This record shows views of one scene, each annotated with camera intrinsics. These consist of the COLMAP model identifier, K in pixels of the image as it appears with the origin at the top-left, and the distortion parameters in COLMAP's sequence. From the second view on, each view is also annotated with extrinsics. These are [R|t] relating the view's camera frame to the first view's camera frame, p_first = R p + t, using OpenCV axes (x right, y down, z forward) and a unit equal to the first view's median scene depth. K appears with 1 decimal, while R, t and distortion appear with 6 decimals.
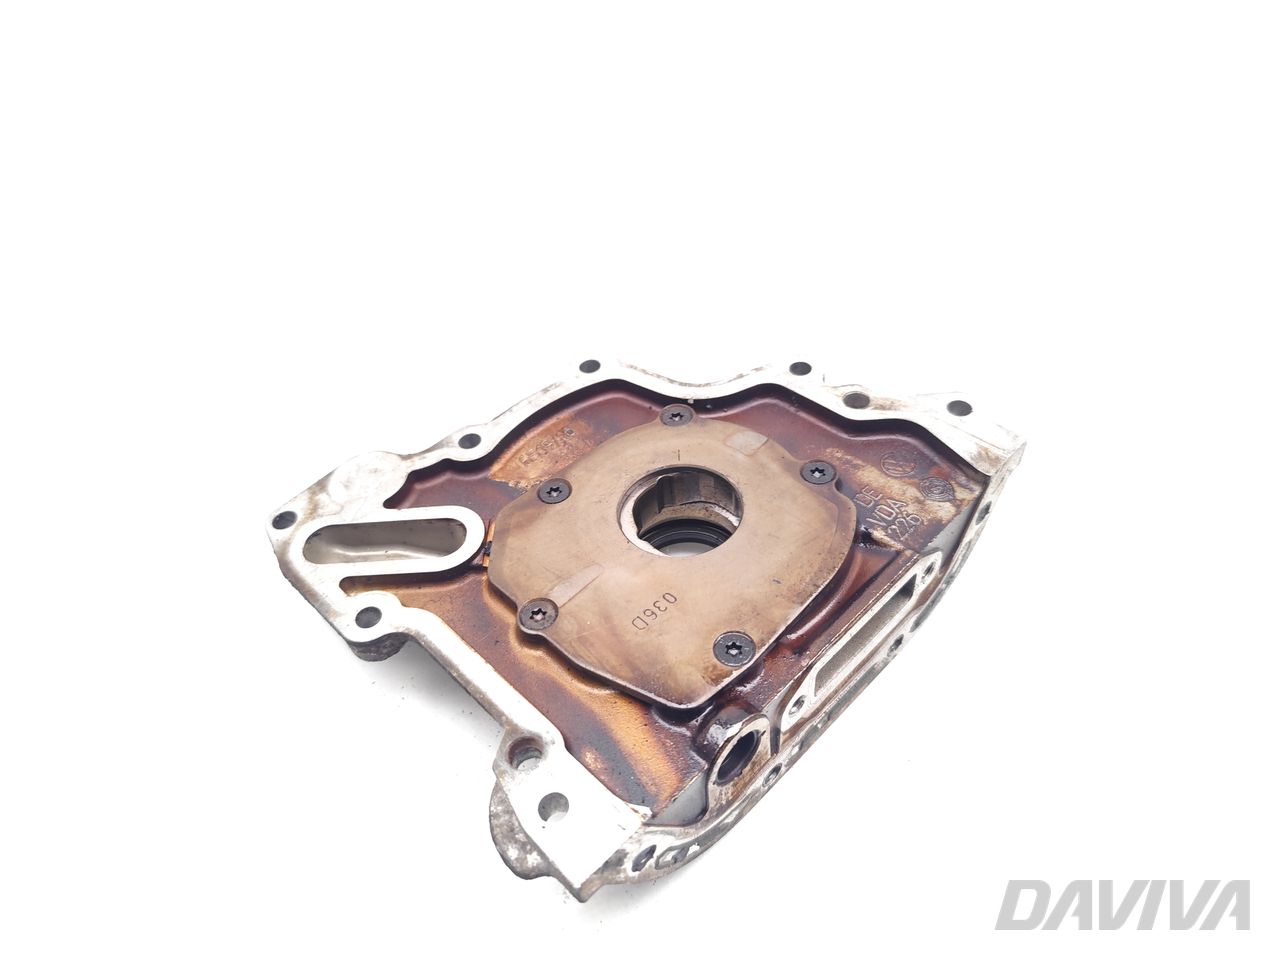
lens RADIAL K [[915.3, 0, 634.1], [0, 915.3, 477.3], [0, 0, 1]] dist [0.050142, -0.002947]
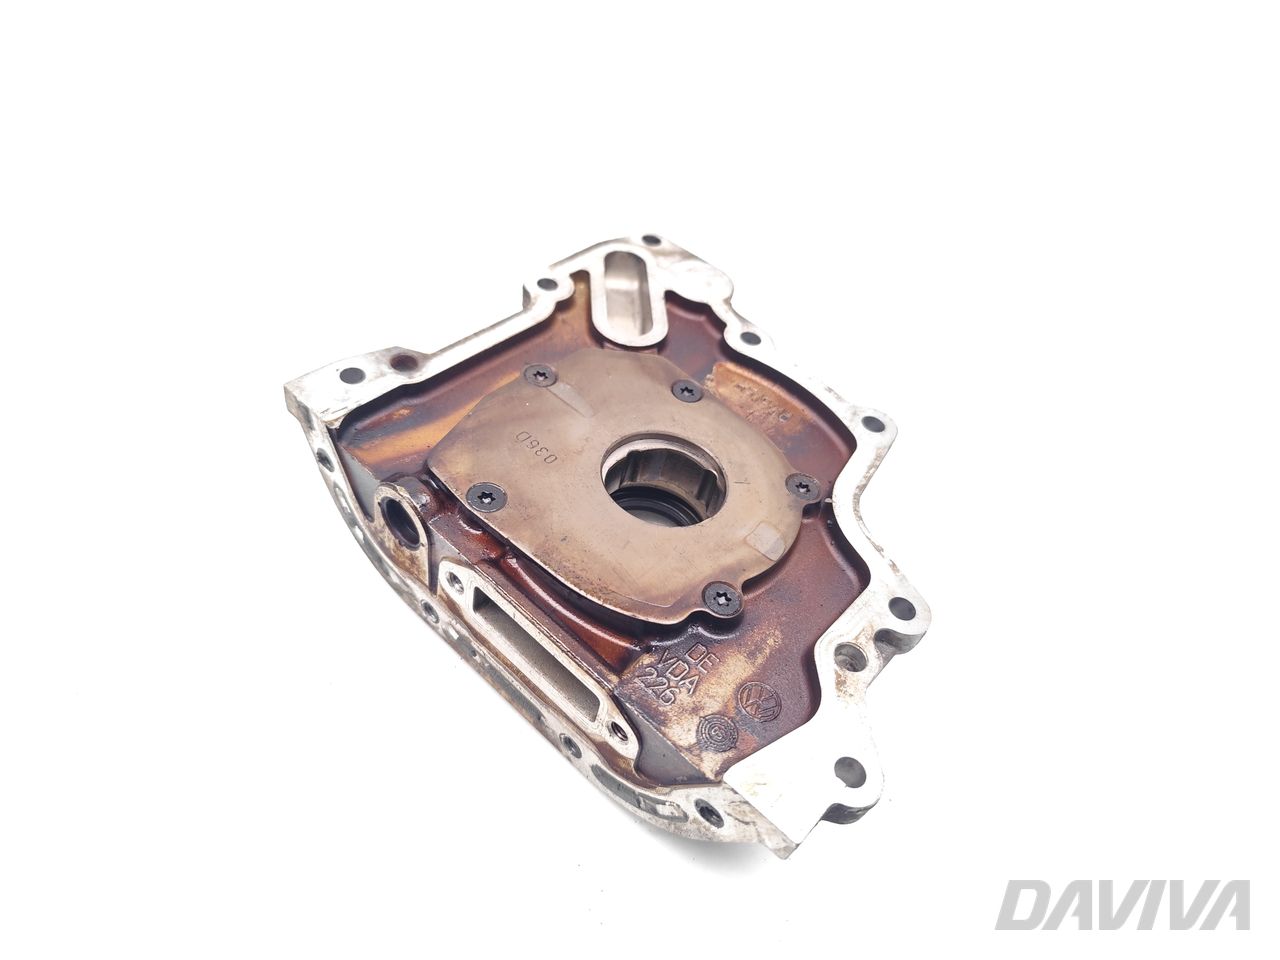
lens RADIAL K [[915.3, 0, 633.3], [0, 915.3, 482.2], [0, 0, 1]] dist [0.050142, -0.002947]
pose [[0.056224, 0.800932, -0.596110, 0.604956], [-0.823268, 0.374978, 0.426170, -0.334347], [0.564861, 0.466797, 0.680465, 0.312894]]
